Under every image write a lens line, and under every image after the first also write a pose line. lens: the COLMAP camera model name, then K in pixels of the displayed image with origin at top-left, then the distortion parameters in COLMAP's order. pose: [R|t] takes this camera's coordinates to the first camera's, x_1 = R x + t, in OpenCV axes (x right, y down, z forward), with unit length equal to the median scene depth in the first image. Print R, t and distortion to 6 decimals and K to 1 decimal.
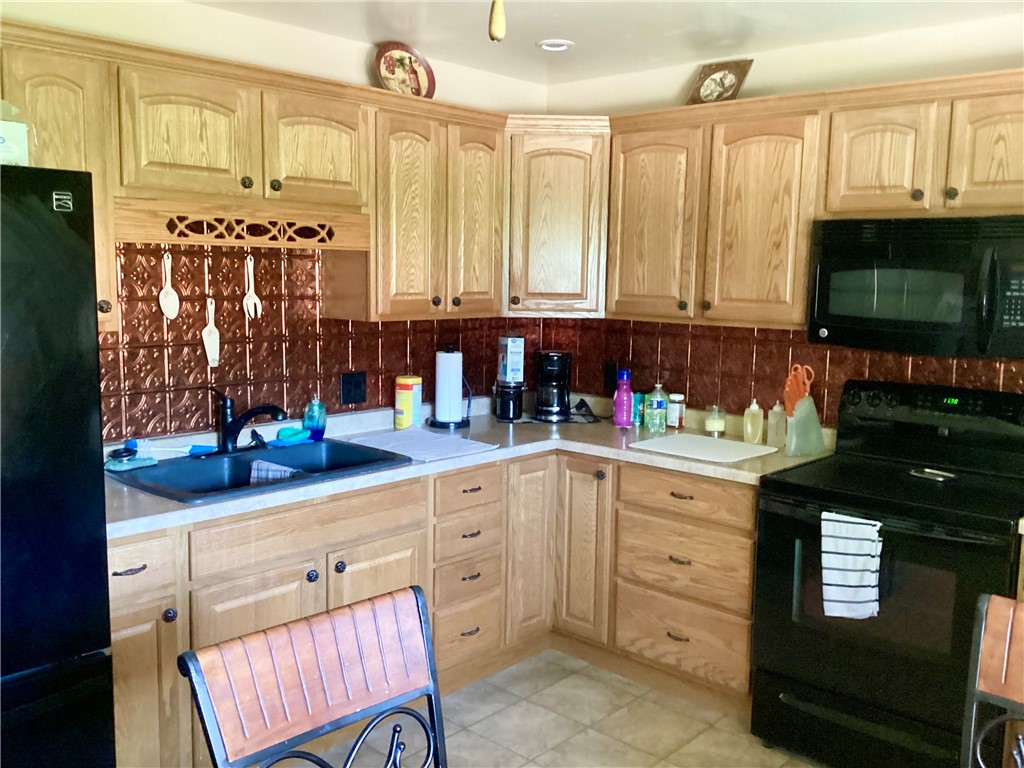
lens RADIAL K [[929.7, 0, 521.6], [0, 929.7, 384.2], [0, 0, 1]] dist [0.083293, -0.156001]
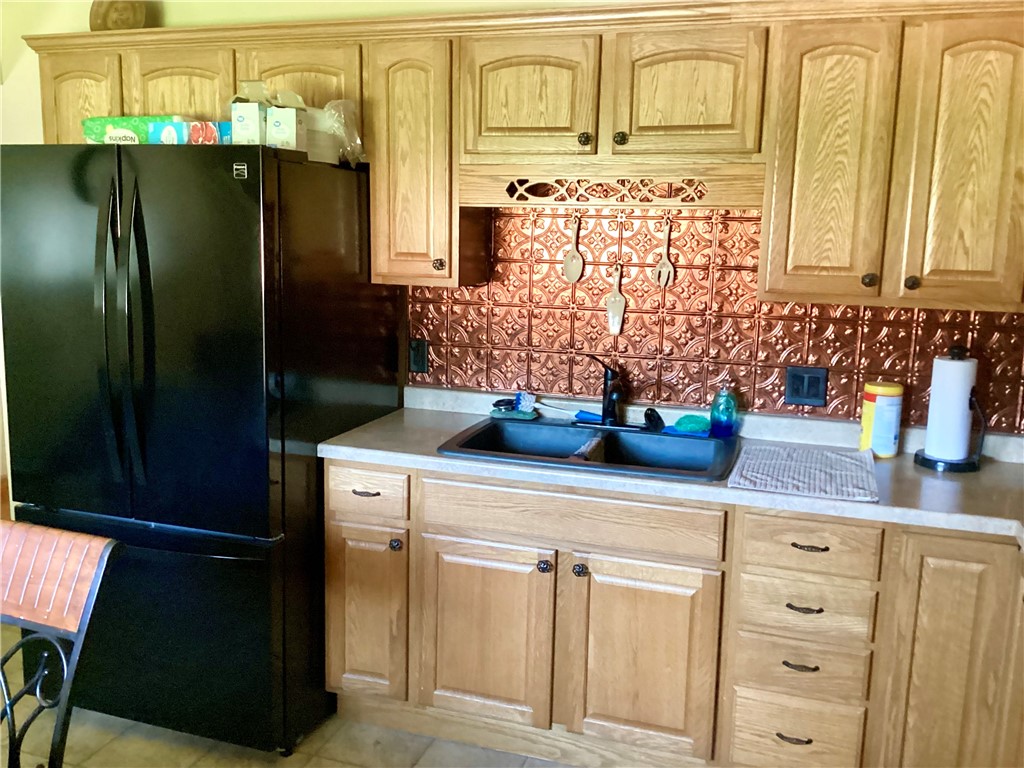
lens RADIAL K [[929.7, 0, 512.7], [0, 929.7, 390.4], [0, 0, 1]] dist [0.083293, -0.156001]
pose [[0.402982, 0.154931, -0.901999, 0.477193], [-0.127329, 0.985473, 0.112383, -0.054925], [0.906307, 0.069562, 0.416855, 0.486405]]
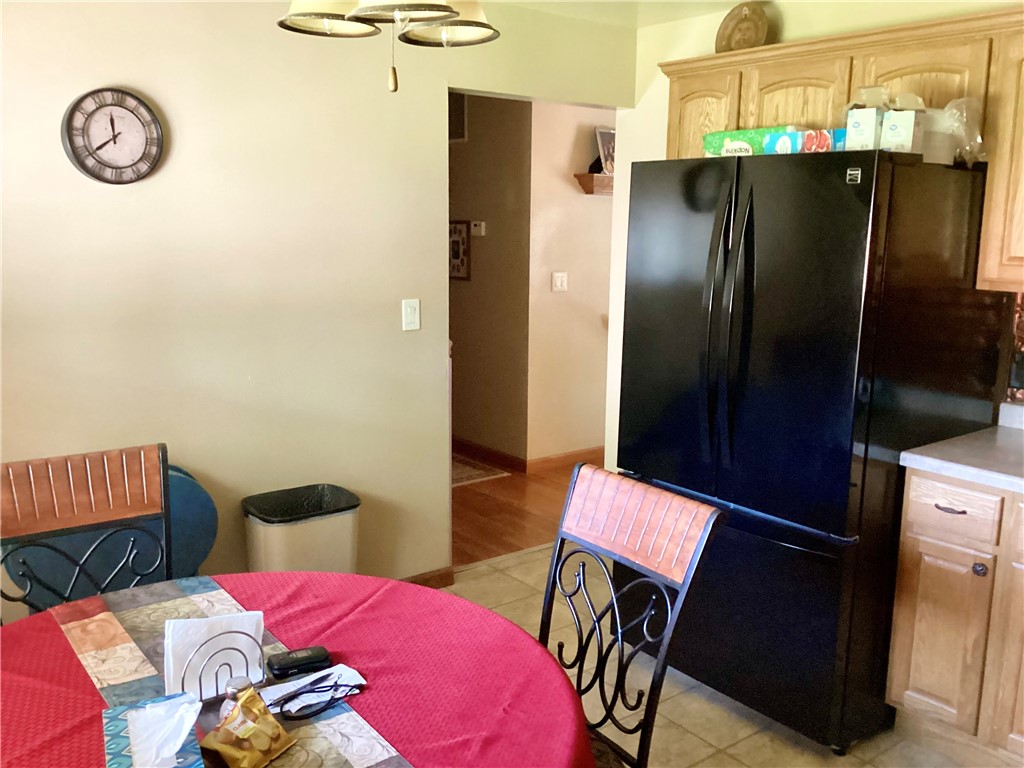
lens RADIAL K [[929.7, 0, 514.3], [0, 929.7, 388.7], [0, 0, 1]] dist [0.083293, -0.156001]
pose [[-0.165368, 0.161294, -0.972953, 0.507256], [-0.137009, 0.973213, 0.184623, -0.050490], [0.976669, 0.163834, -0.138839, 0.454176]]
